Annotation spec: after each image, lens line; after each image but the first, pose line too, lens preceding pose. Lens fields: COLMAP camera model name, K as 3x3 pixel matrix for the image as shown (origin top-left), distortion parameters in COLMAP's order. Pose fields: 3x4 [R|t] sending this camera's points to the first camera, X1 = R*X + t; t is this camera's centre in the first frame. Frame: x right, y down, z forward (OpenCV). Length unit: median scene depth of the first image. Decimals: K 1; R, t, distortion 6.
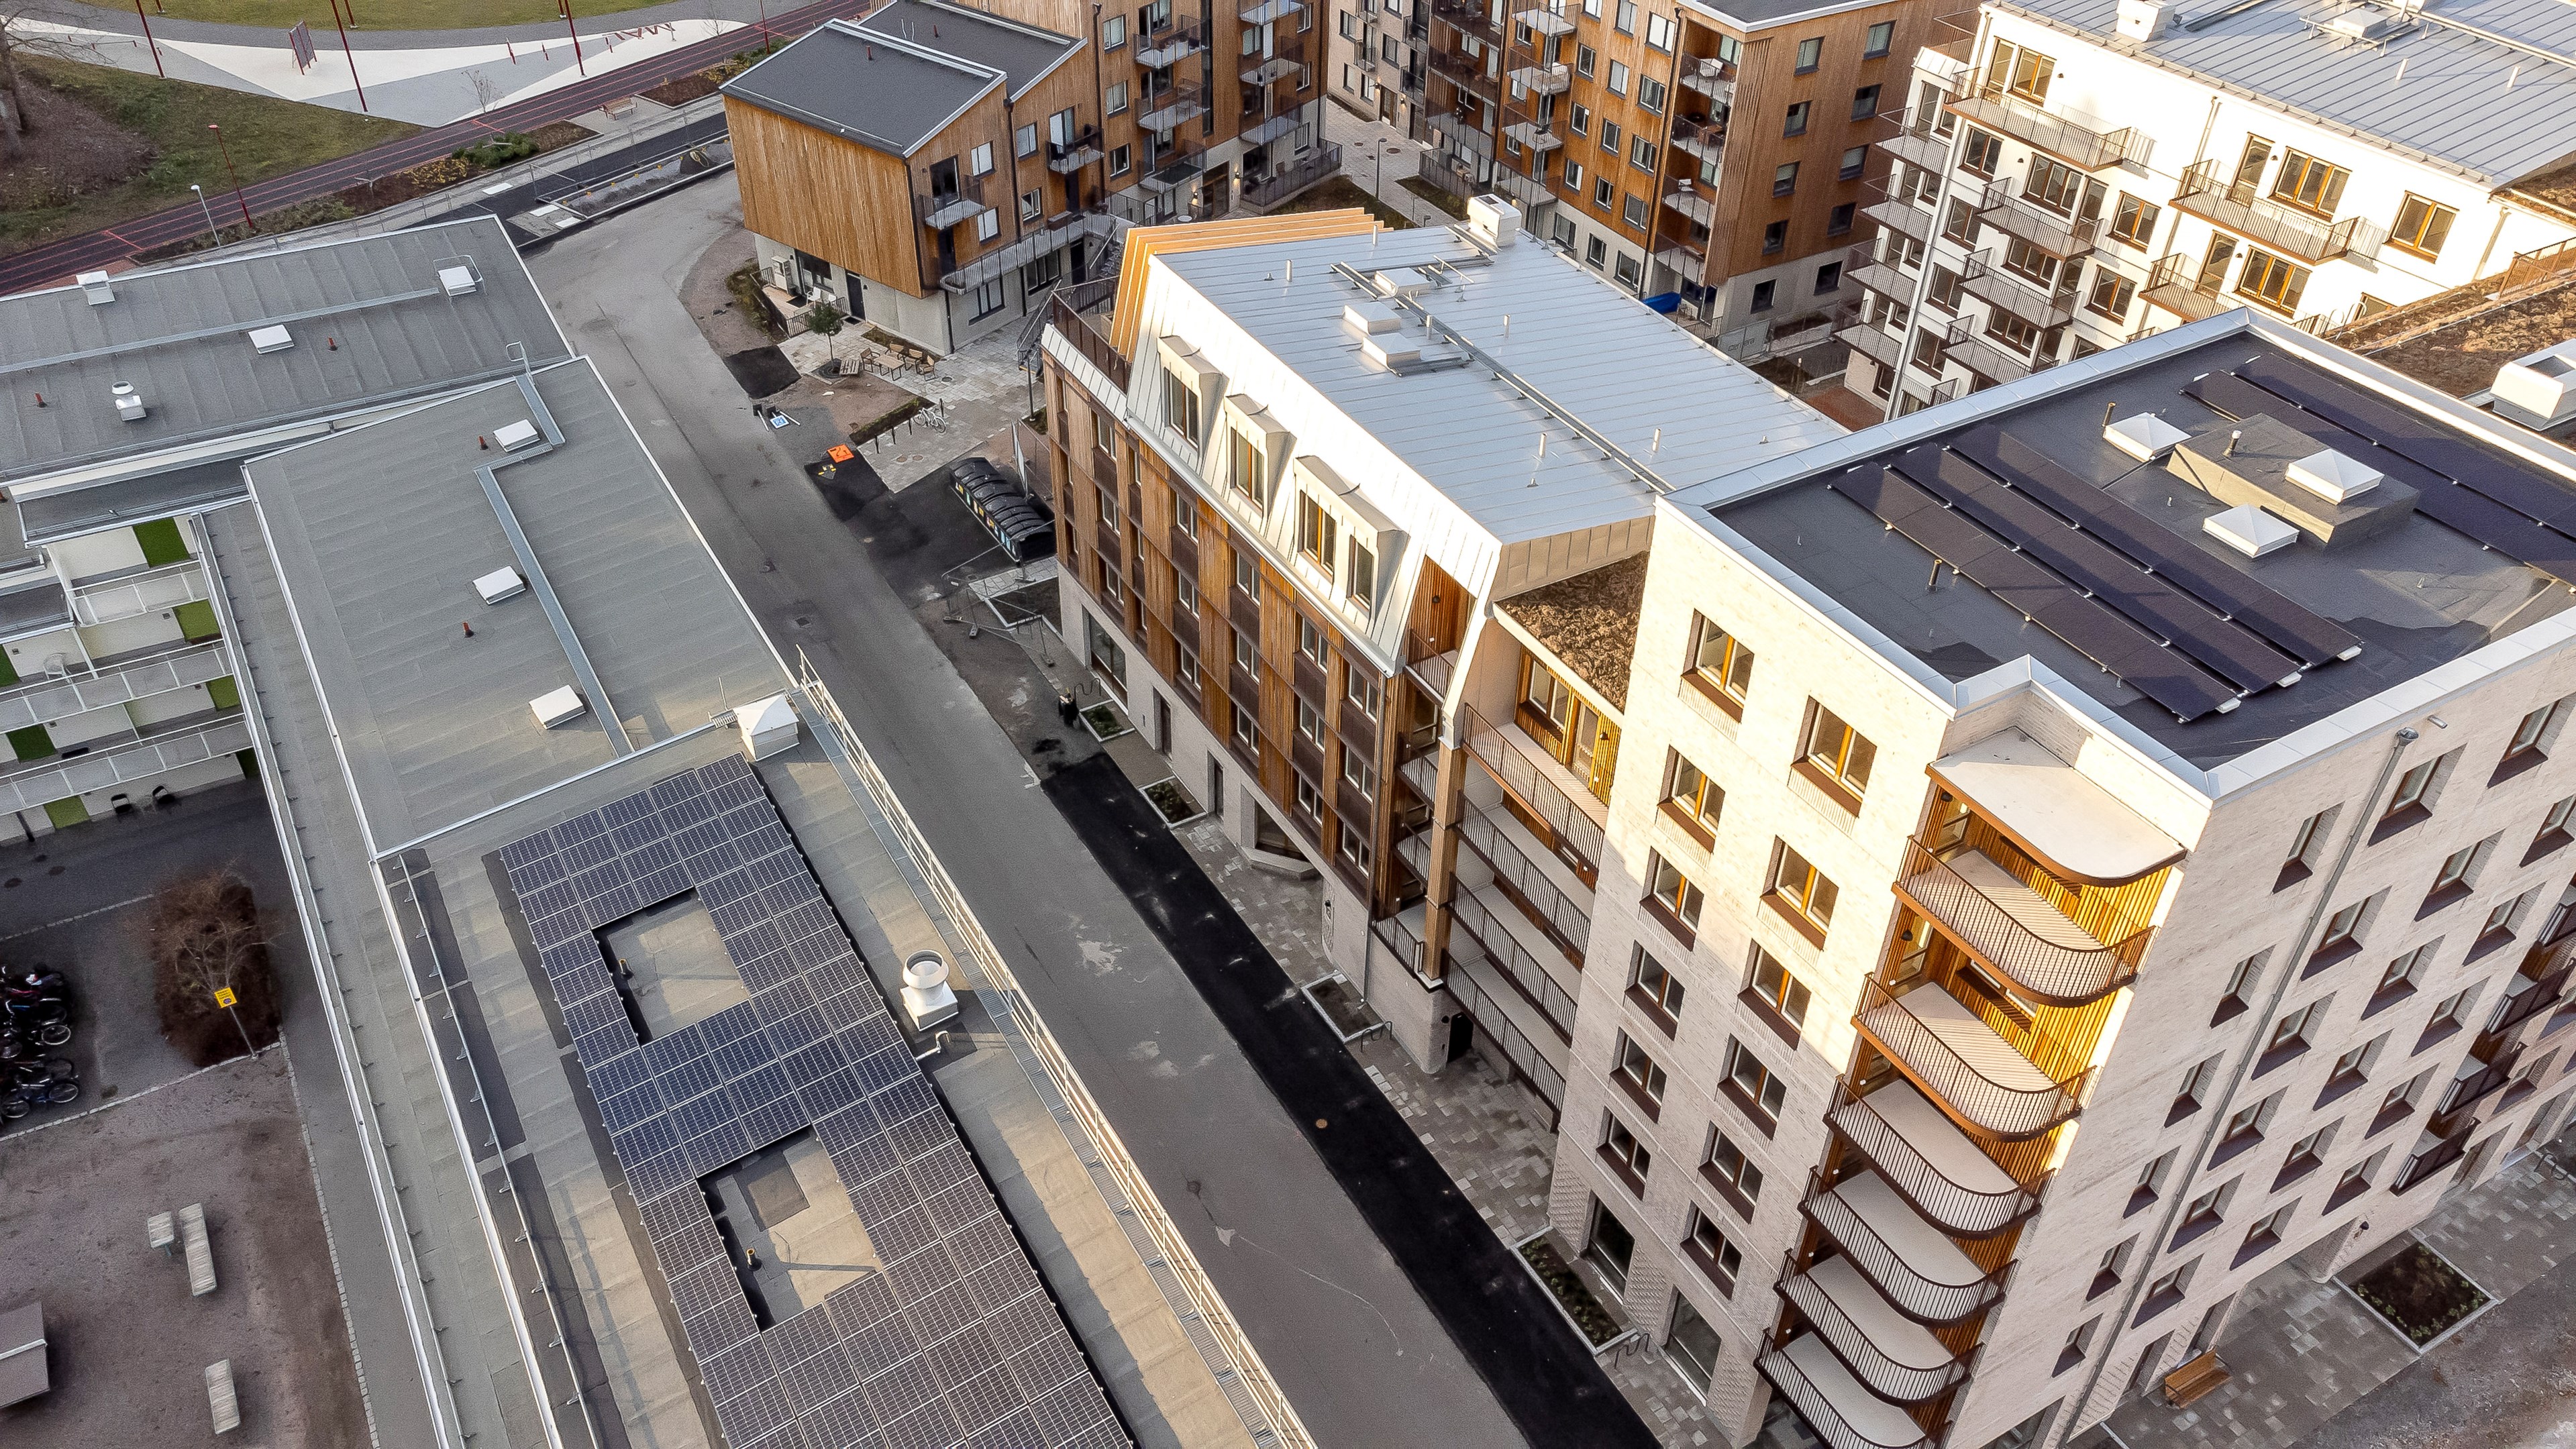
lens RADIAL K [[1924.5, 0, 1288.0], [0, 1924.5, 724.5], [0, 0, 1]] dist [0.004506, 0.132177]
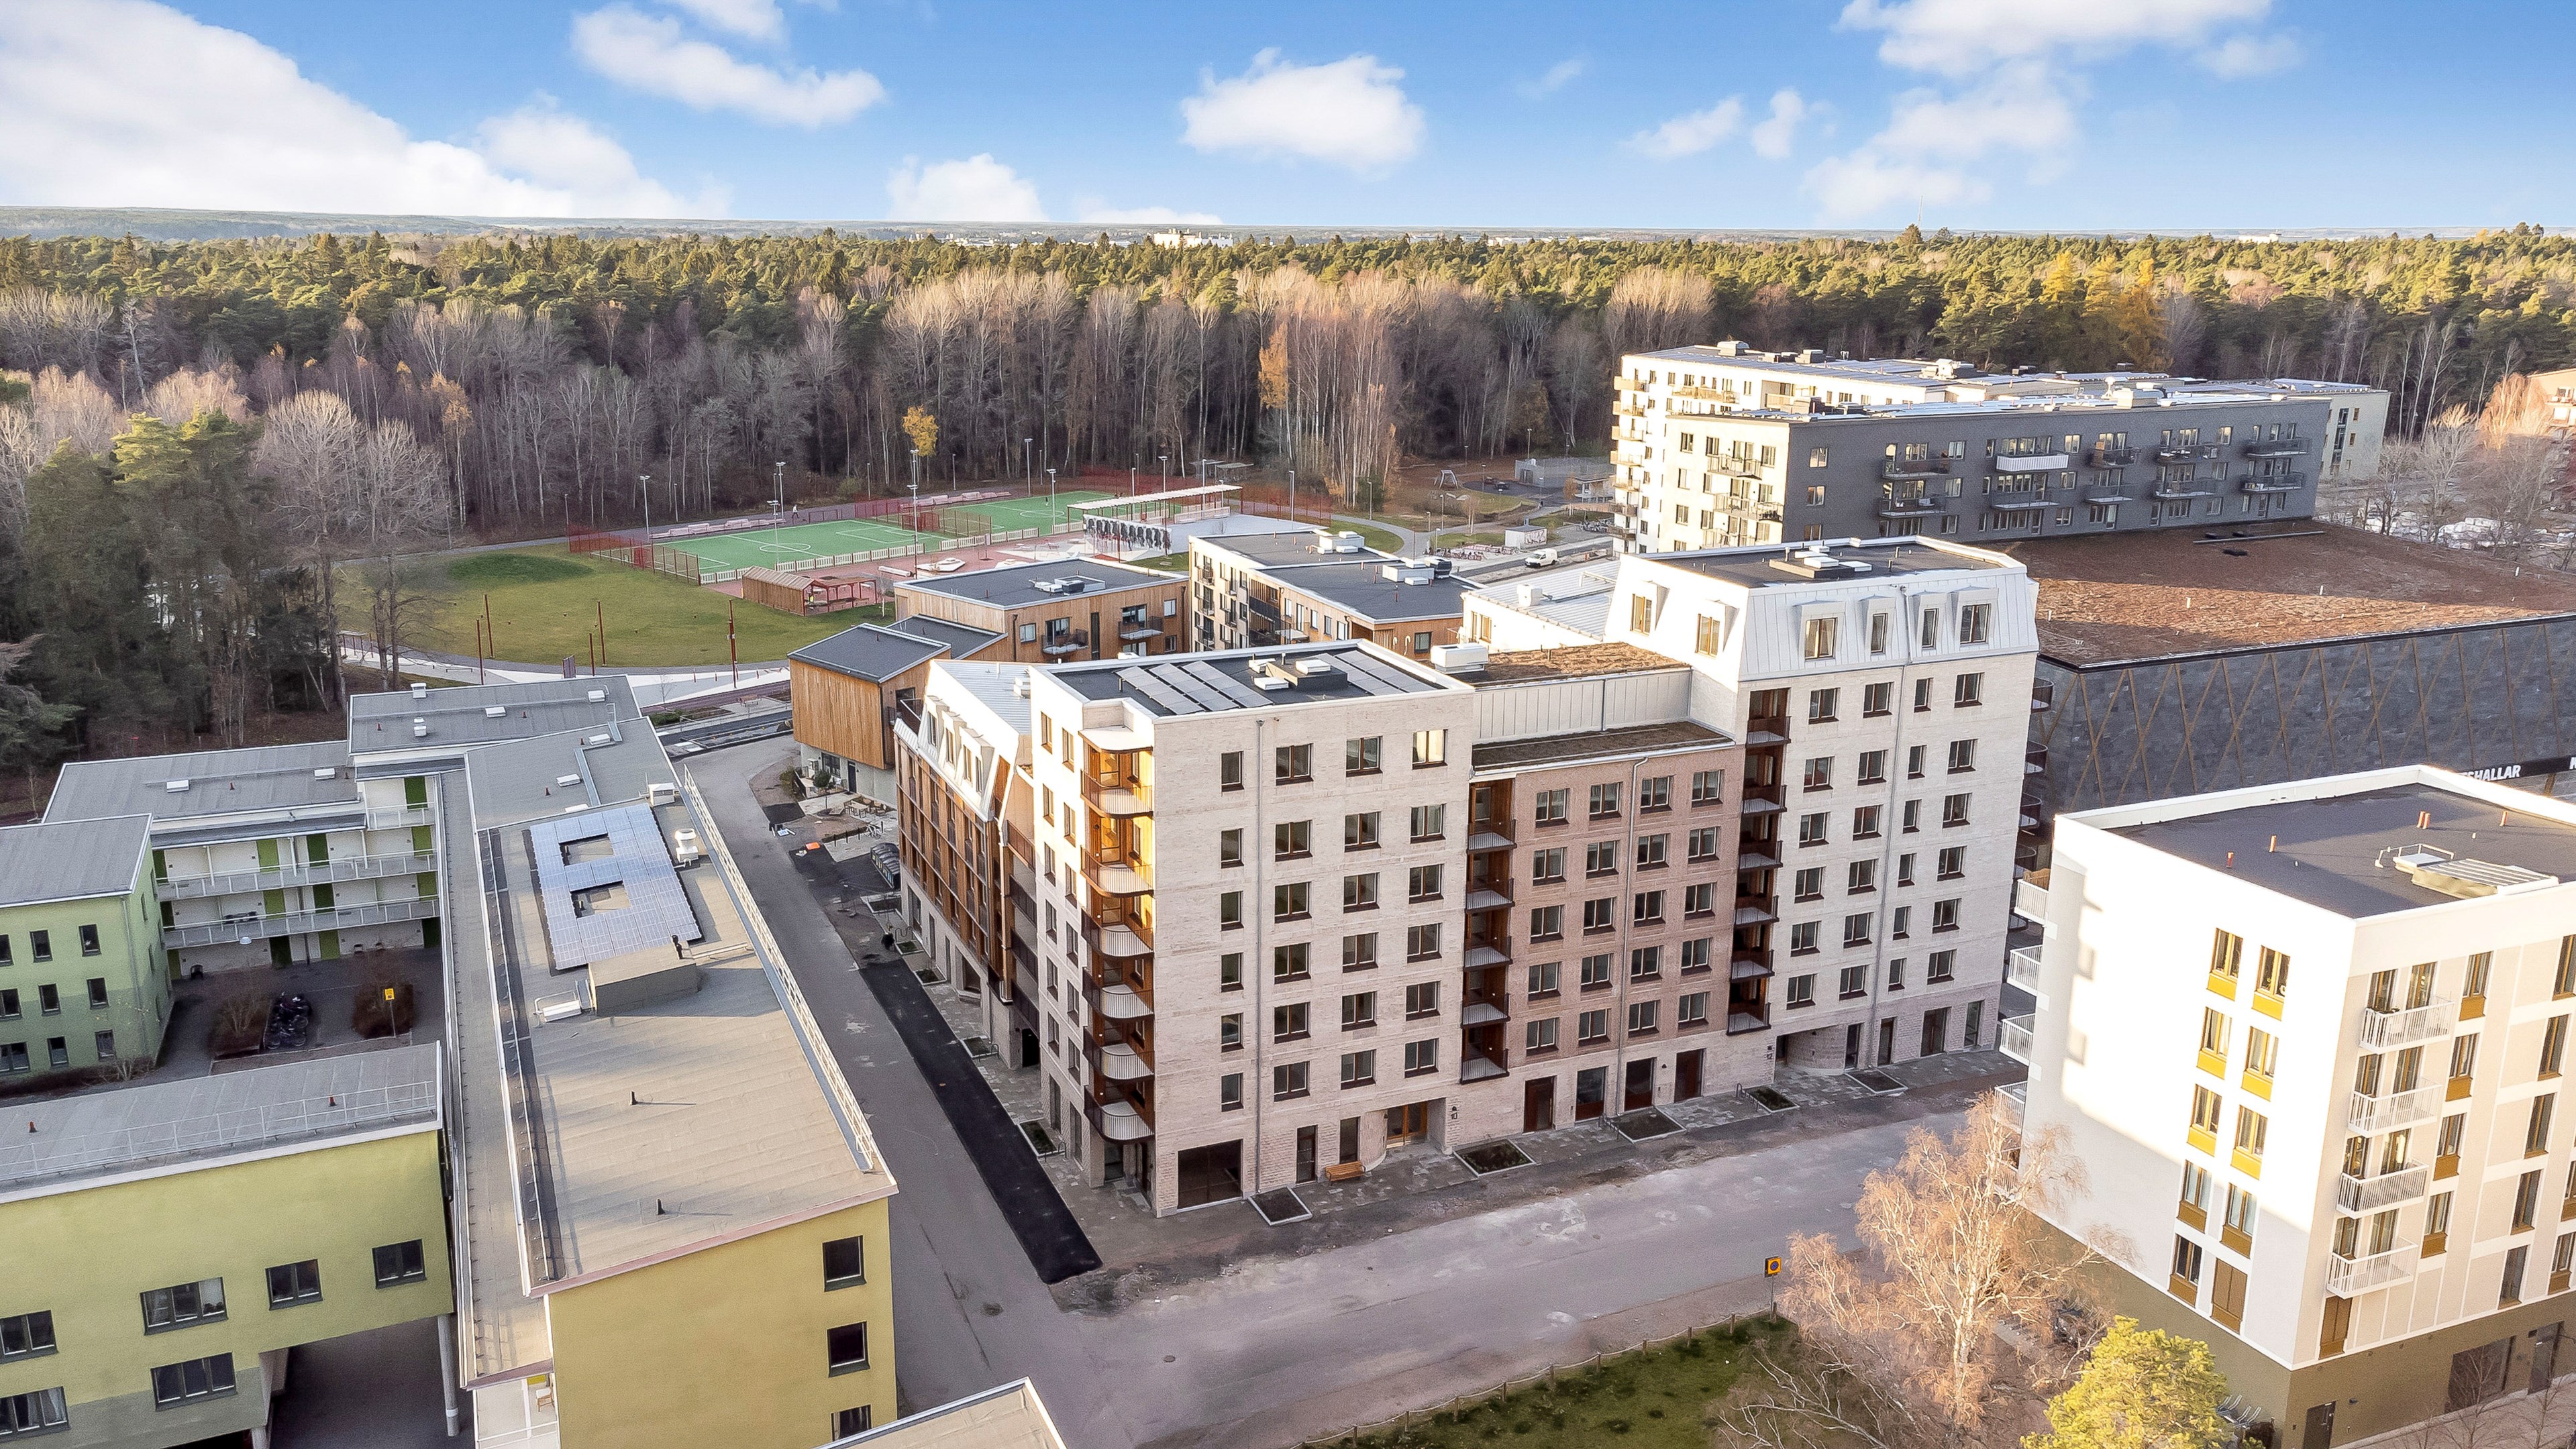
lens RADIAL K [[1924.5, 0, 1288.0], [0, 1924.5, 724.5], [0, 0, 1]] dist [0.004506, 0.132177]
pose [[0.993847, 0.024364, -0.108052, 0.410028], [-0.065411, 0.916339, -0.395024, 0.460476], [0.089388, 0.399661, 0.912294, -0.587602]]
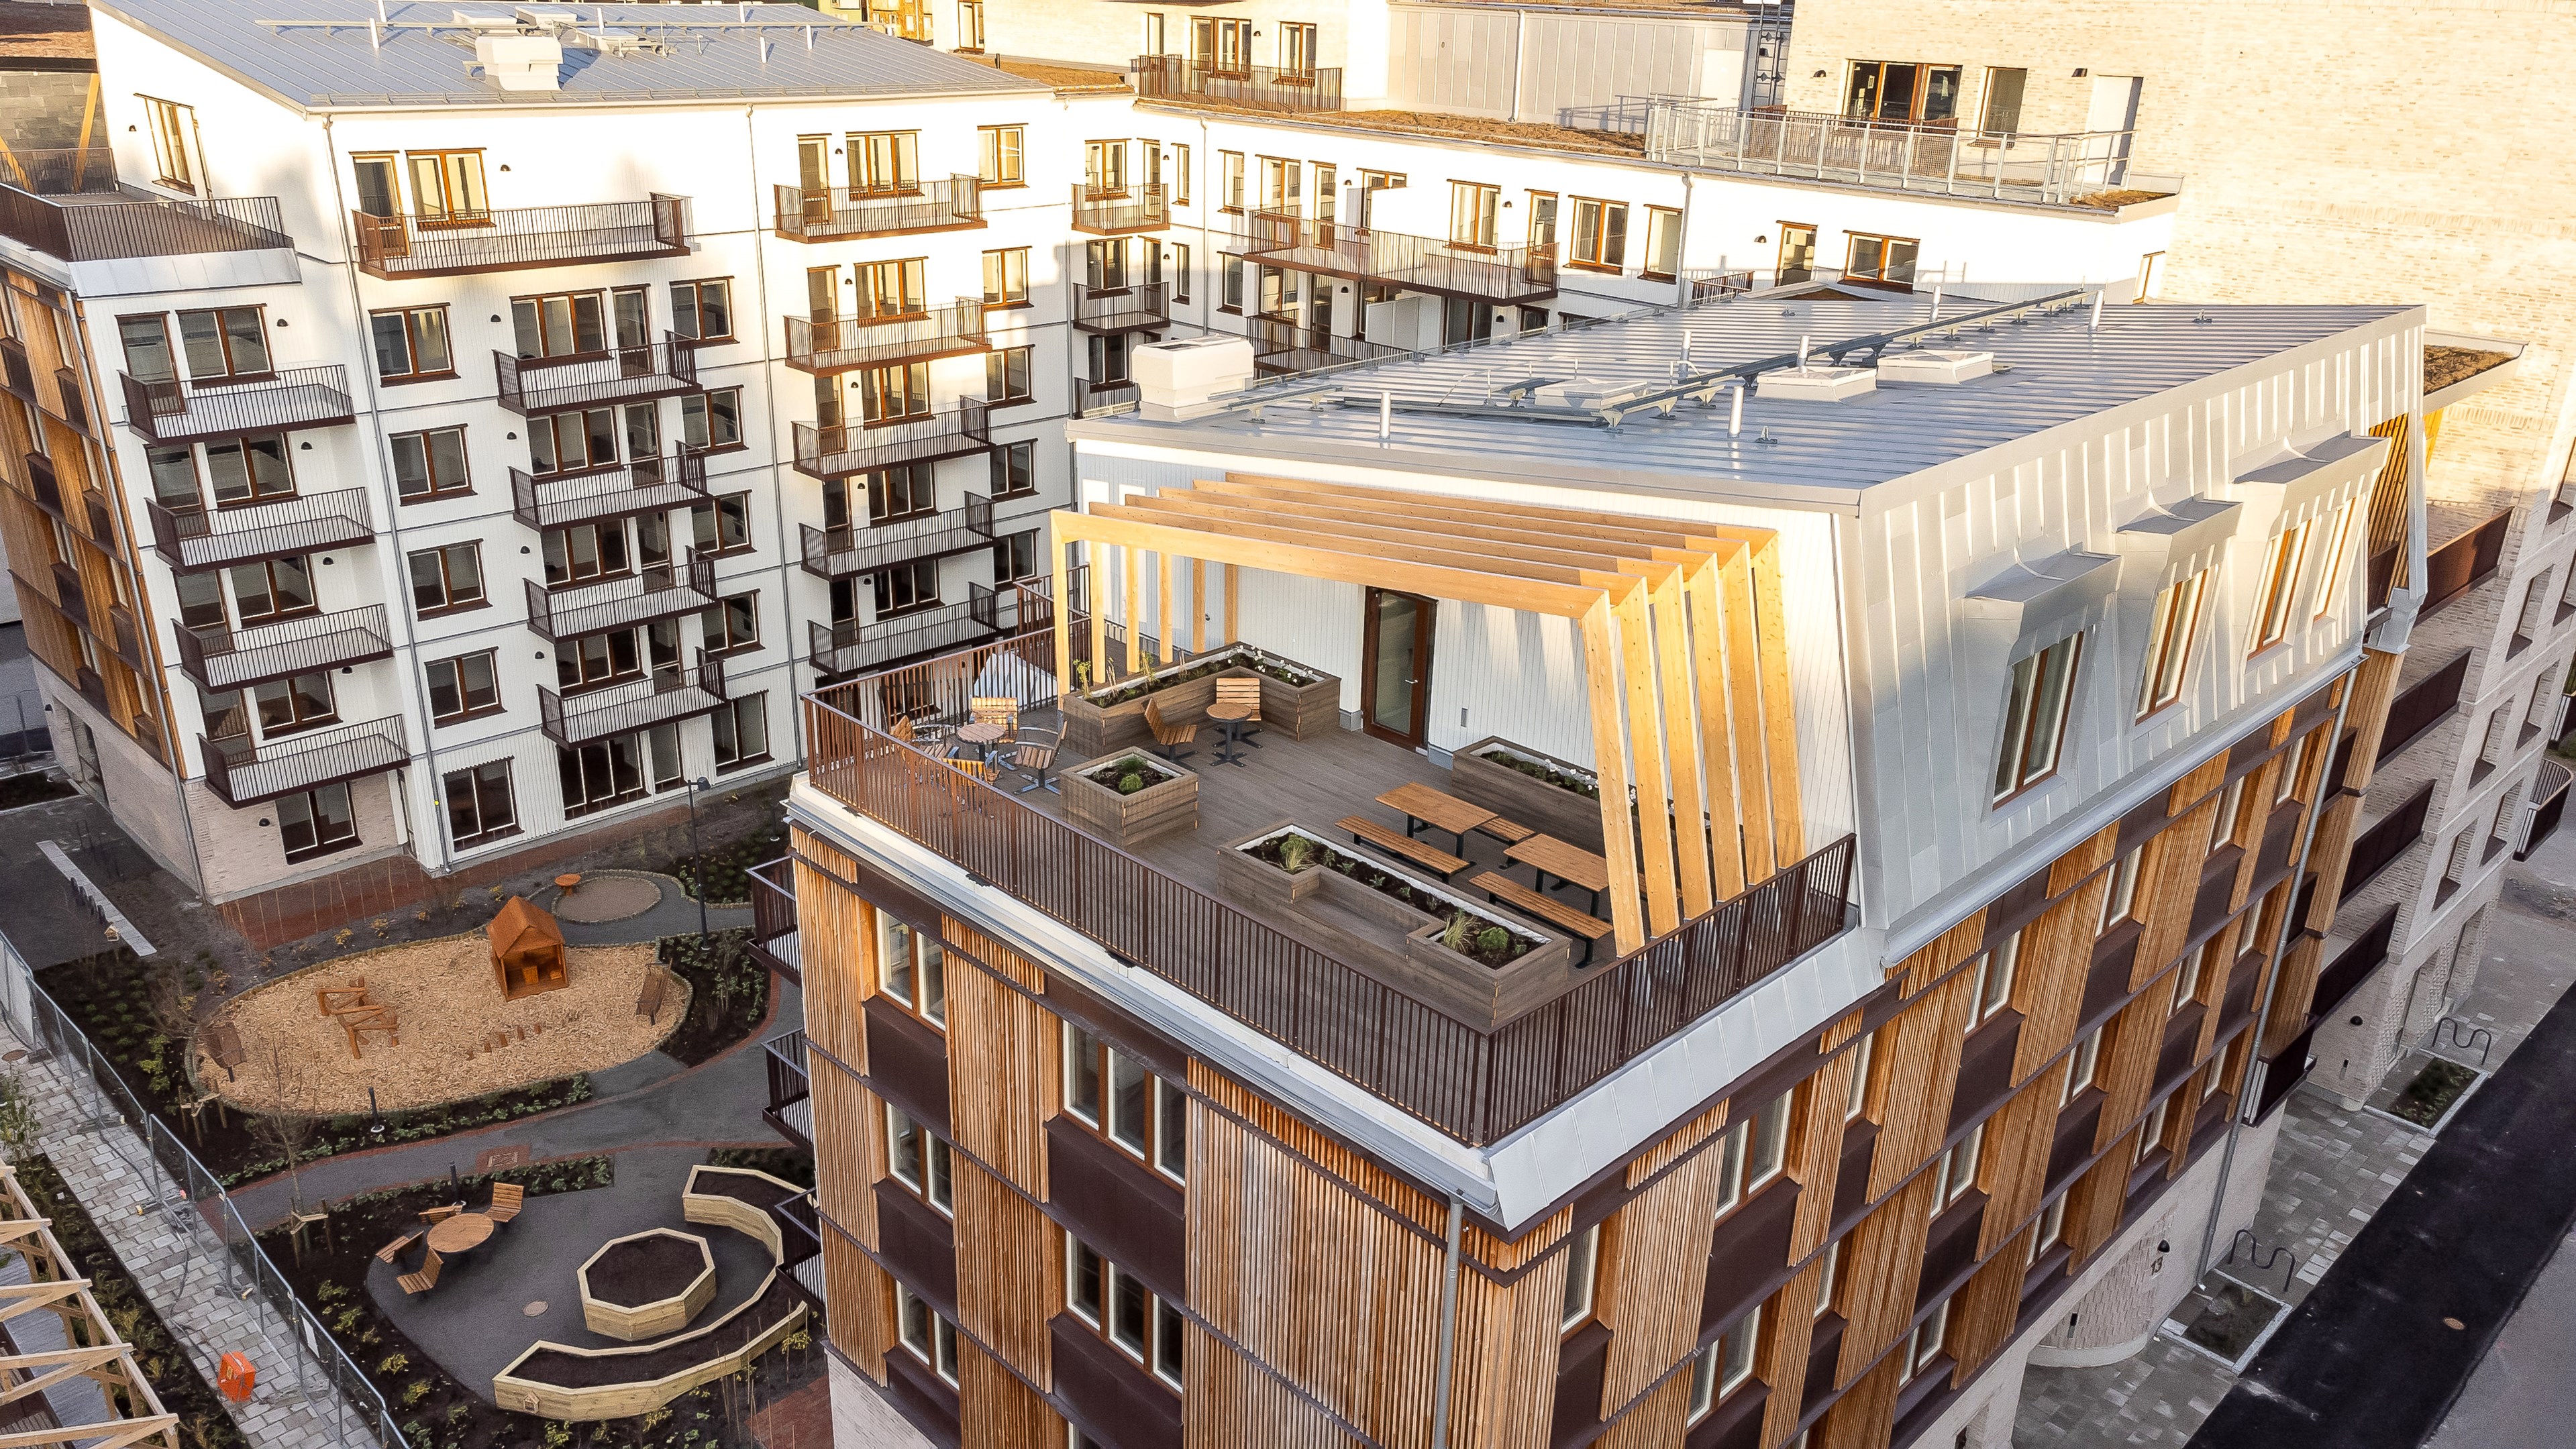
lens RADIAL K [[1903.5, 0, 1288.0], [0, 1903.5, 724.5], [0, 0, 1]] dist [0.002748, 0.065983]
pose [[-0.250727, -0.385642, 0.887928, -0.302219], [0.573552, 0.679728, 0.457174, -0.356516], [-0.779855, 0.623899, 0.050760, 0.899011]]
